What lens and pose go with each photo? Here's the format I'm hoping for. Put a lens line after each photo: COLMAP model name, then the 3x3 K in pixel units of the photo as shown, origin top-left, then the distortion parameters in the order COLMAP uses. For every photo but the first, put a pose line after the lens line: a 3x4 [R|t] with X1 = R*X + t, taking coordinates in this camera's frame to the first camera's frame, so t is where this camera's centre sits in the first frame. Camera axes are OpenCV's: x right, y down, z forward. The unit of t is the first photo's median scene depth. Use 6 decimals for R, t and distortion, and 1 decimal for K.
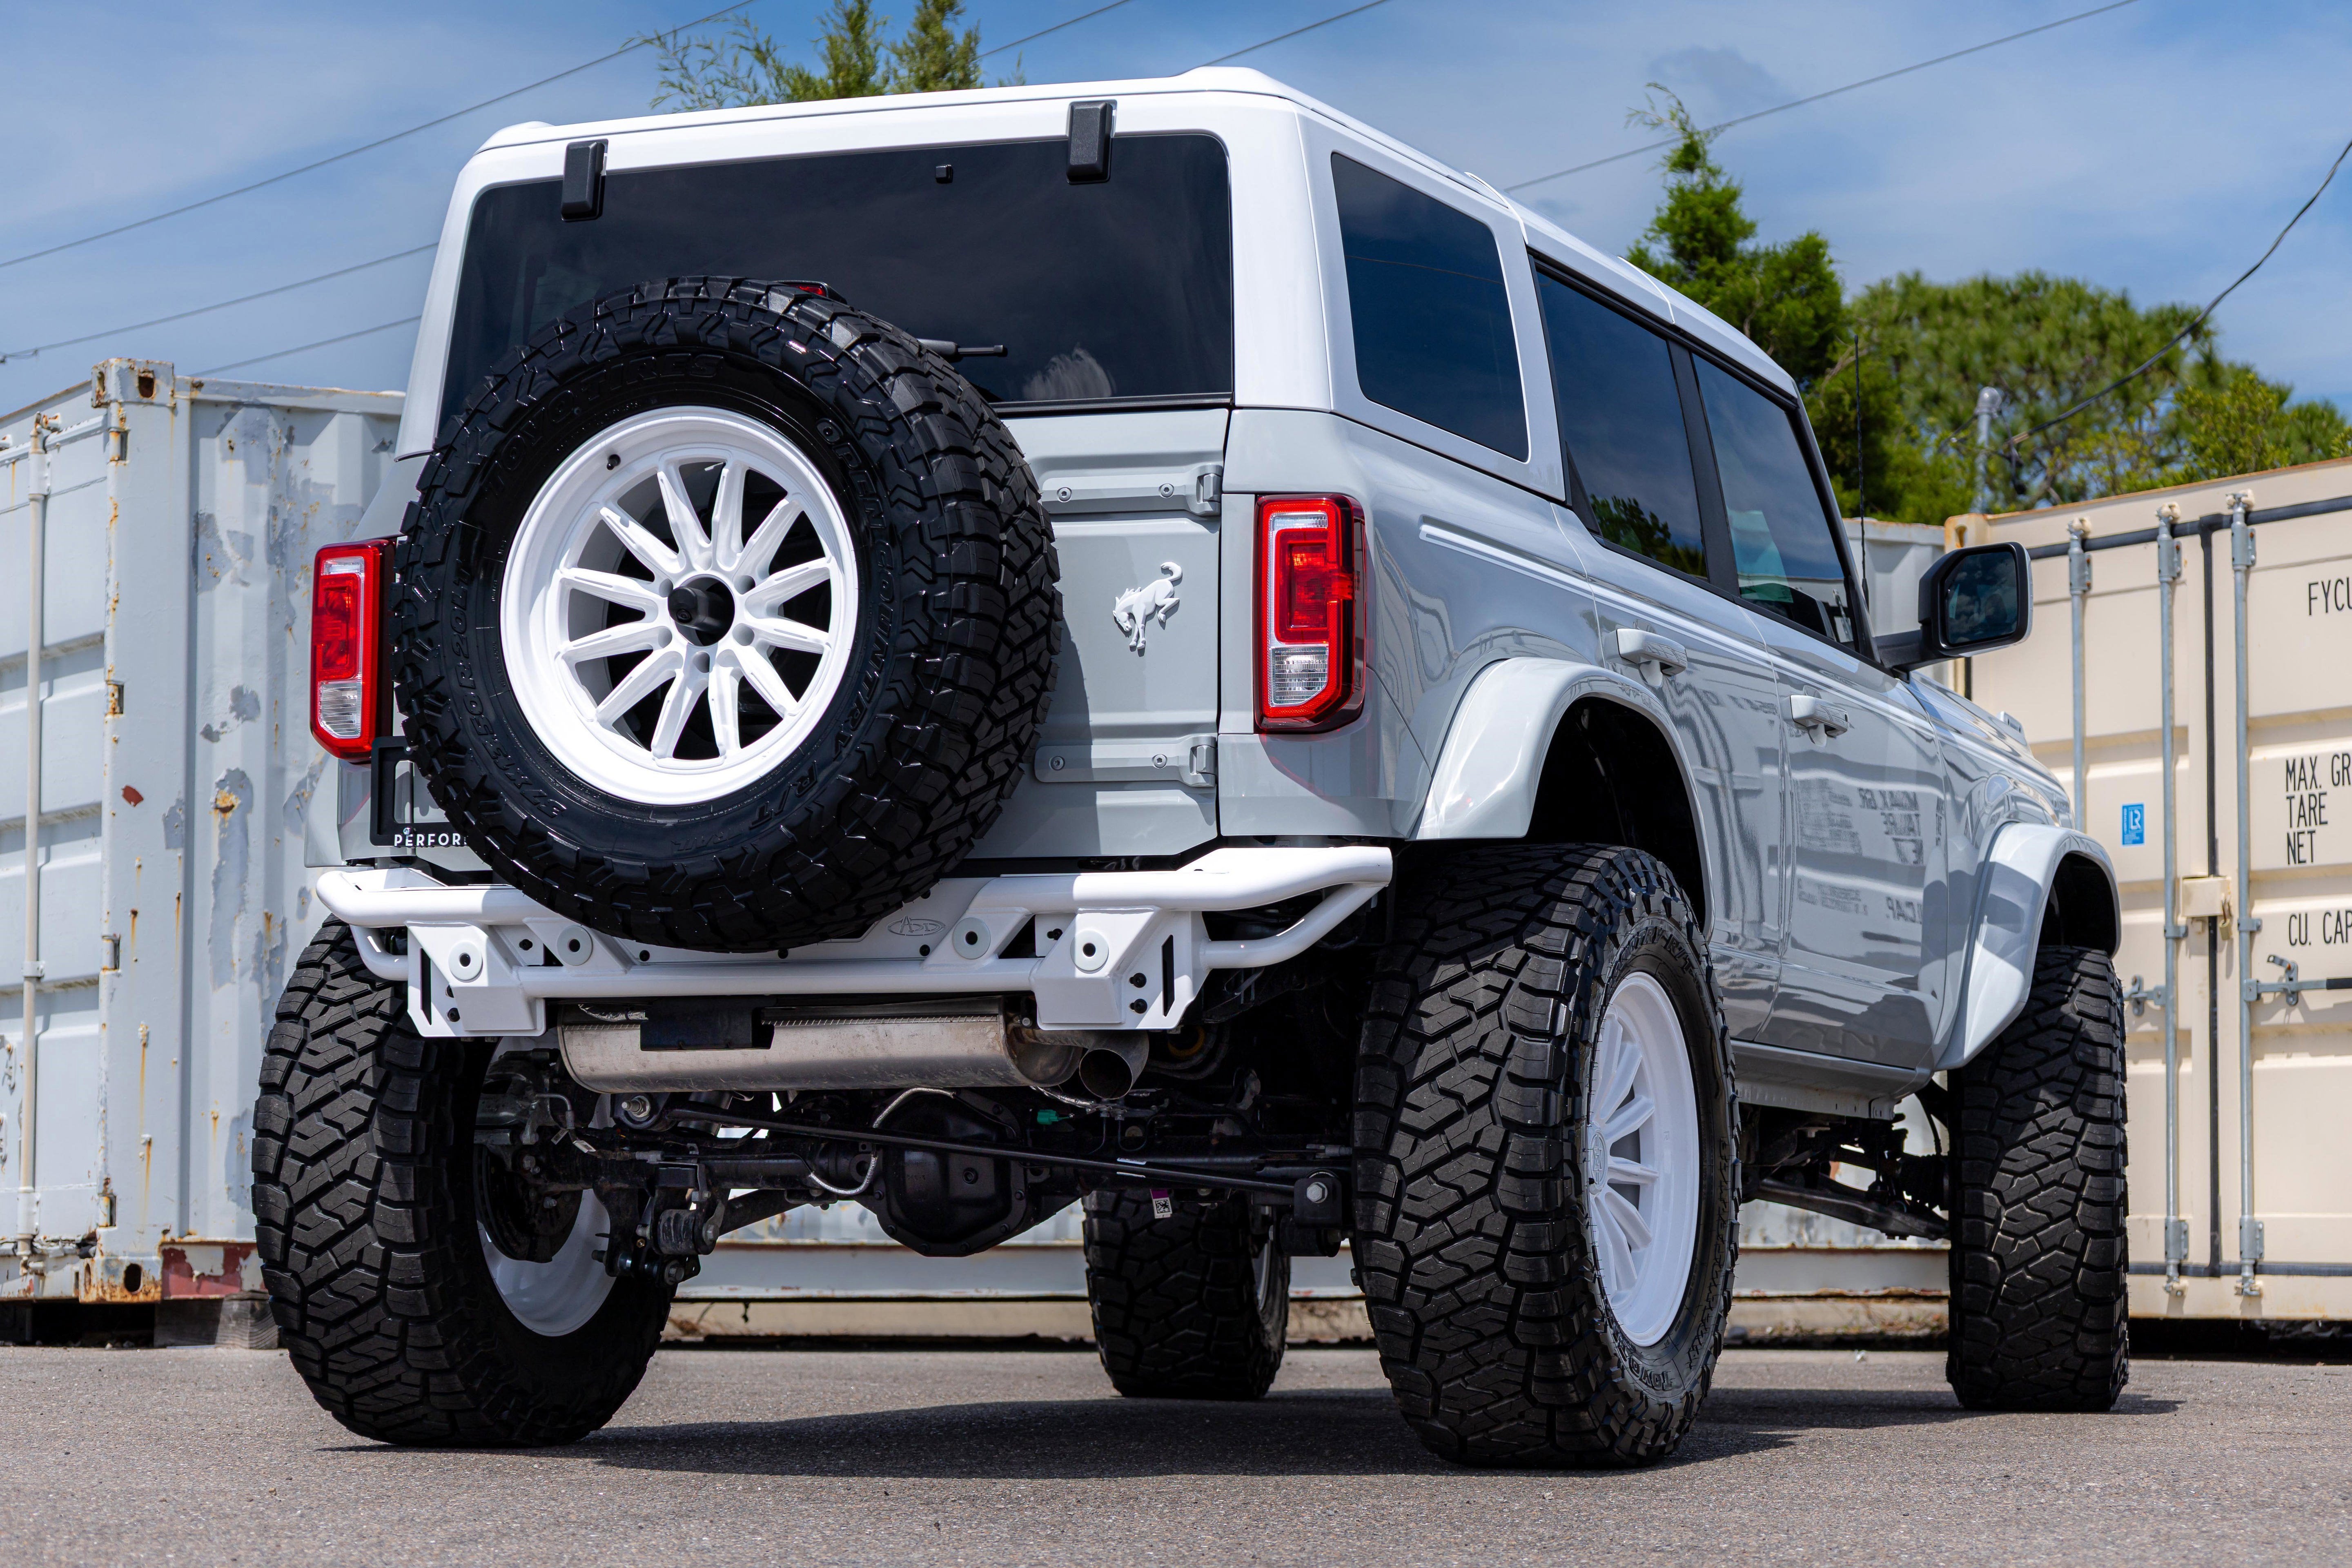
lens RADIAL K [[5524.5, 0, 1237.8], [0, 5524.5, 784.9], [0, 0, 1]] dist [-0.045262, 0.163908]
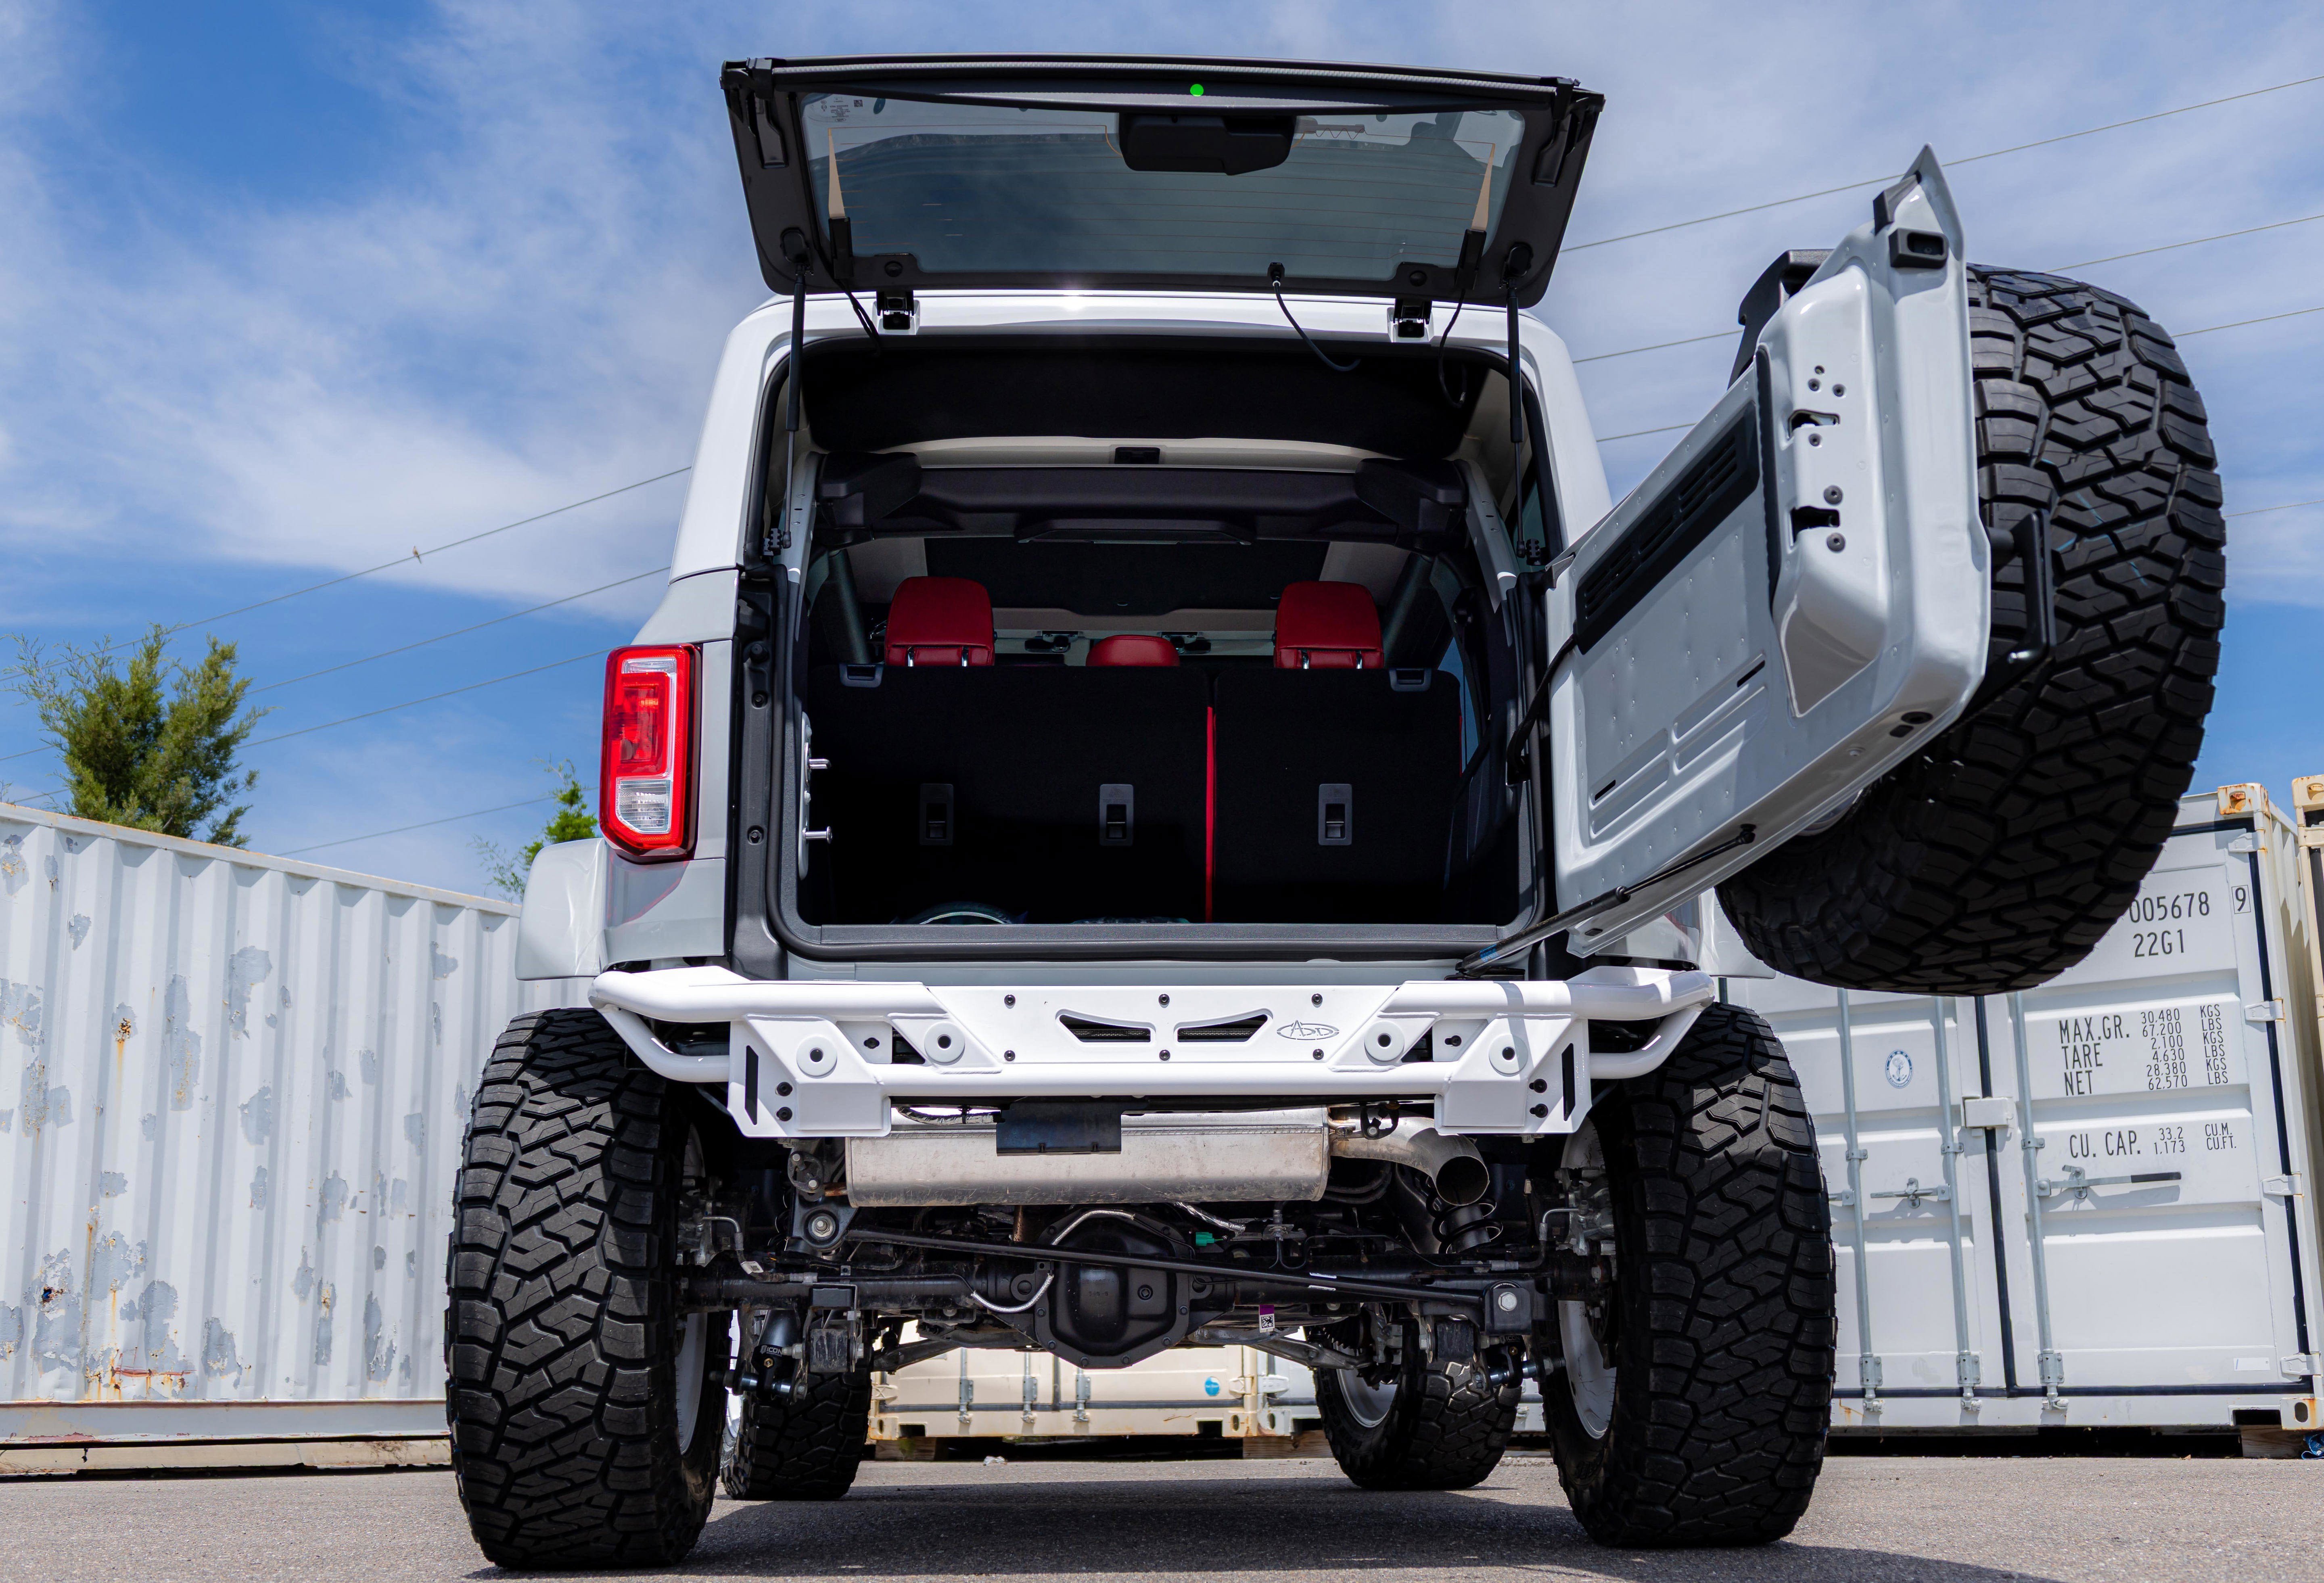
lens RADIAL K [[2530.1, 0, 1206.7], [0, 2530.1, 836.9], [0, 0, 1]] dist [-0.030173, 0.056195]
pose [[0.903273, 0.077546, 0.422001, -0.255515], [-0.017279, 0.989309, -0.144808, 0.054196], [-0.428719, 0.123509, 0.894956, 0.539949]]
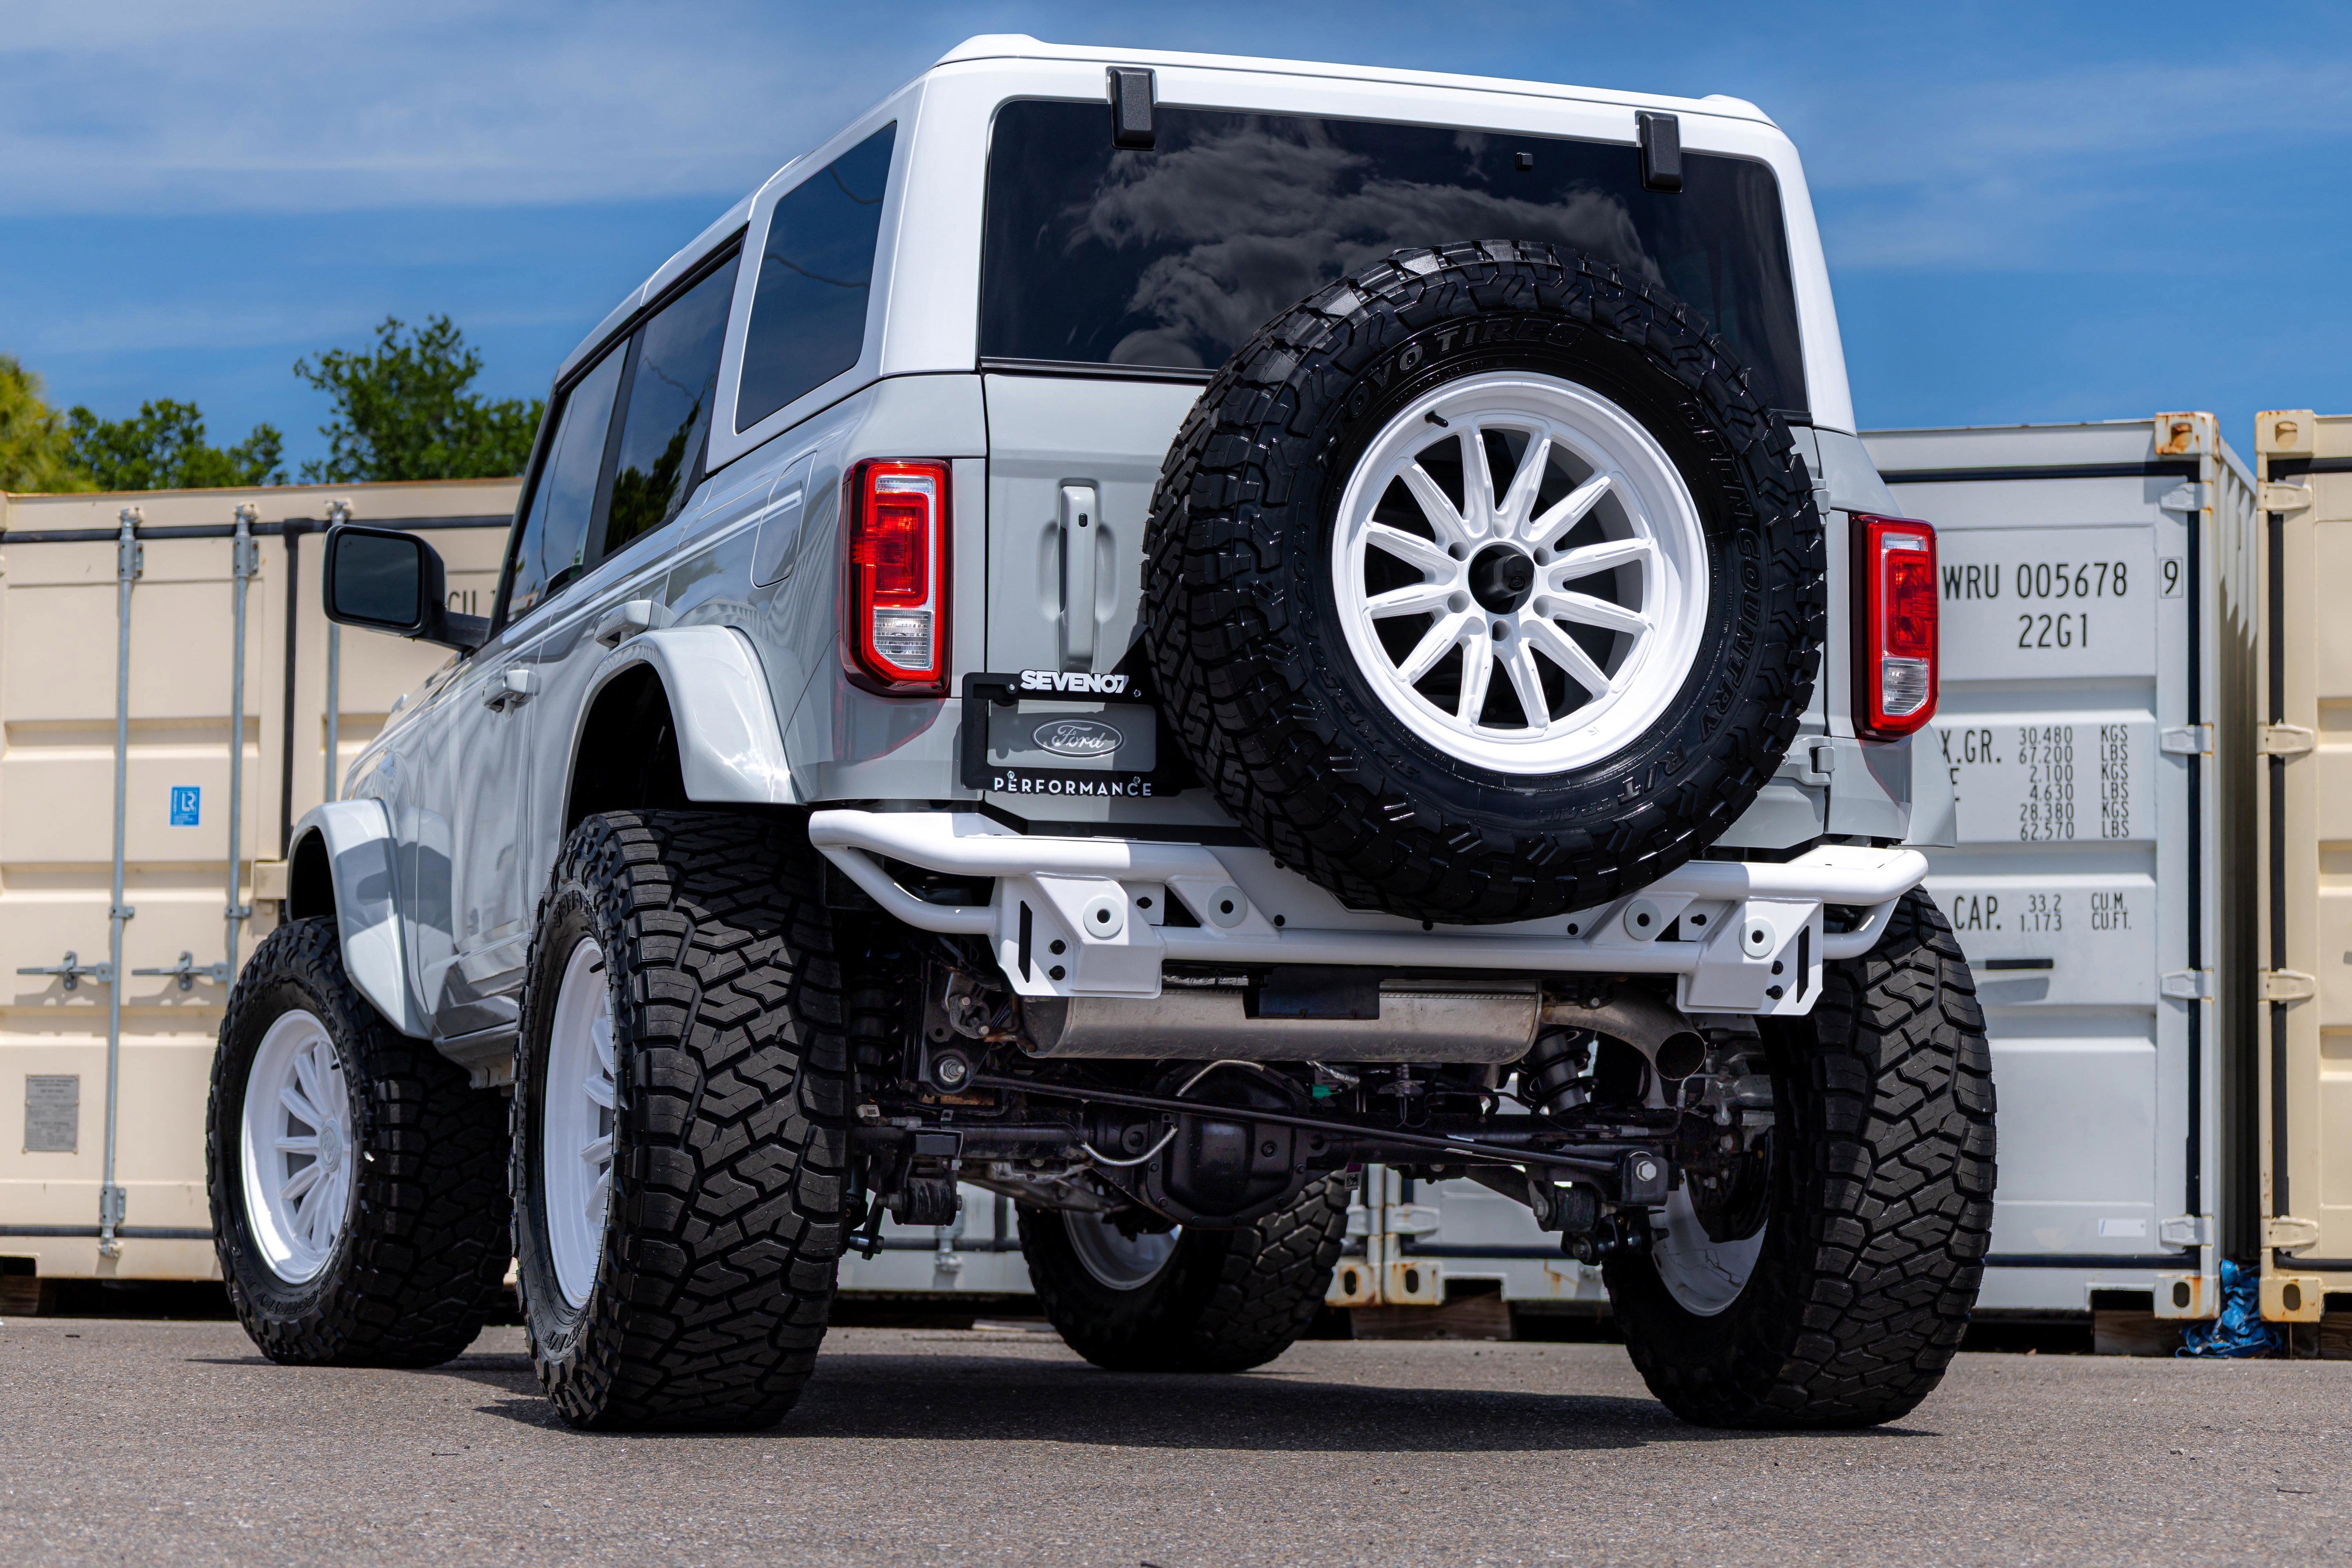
lens RADIAL K [[5097.2, 0, 1176.0], [0, 5097.2, 784.0], [0, 0, 1]] dist [-0.052651, 0.512613]
pose [[0.764097, 0.061144, 0.642198, -0.659925], [-0.061511, 0.997868, -0.021820, 0.026110], [-0.642162, -0.022830, 0.766229, 0.306705]]
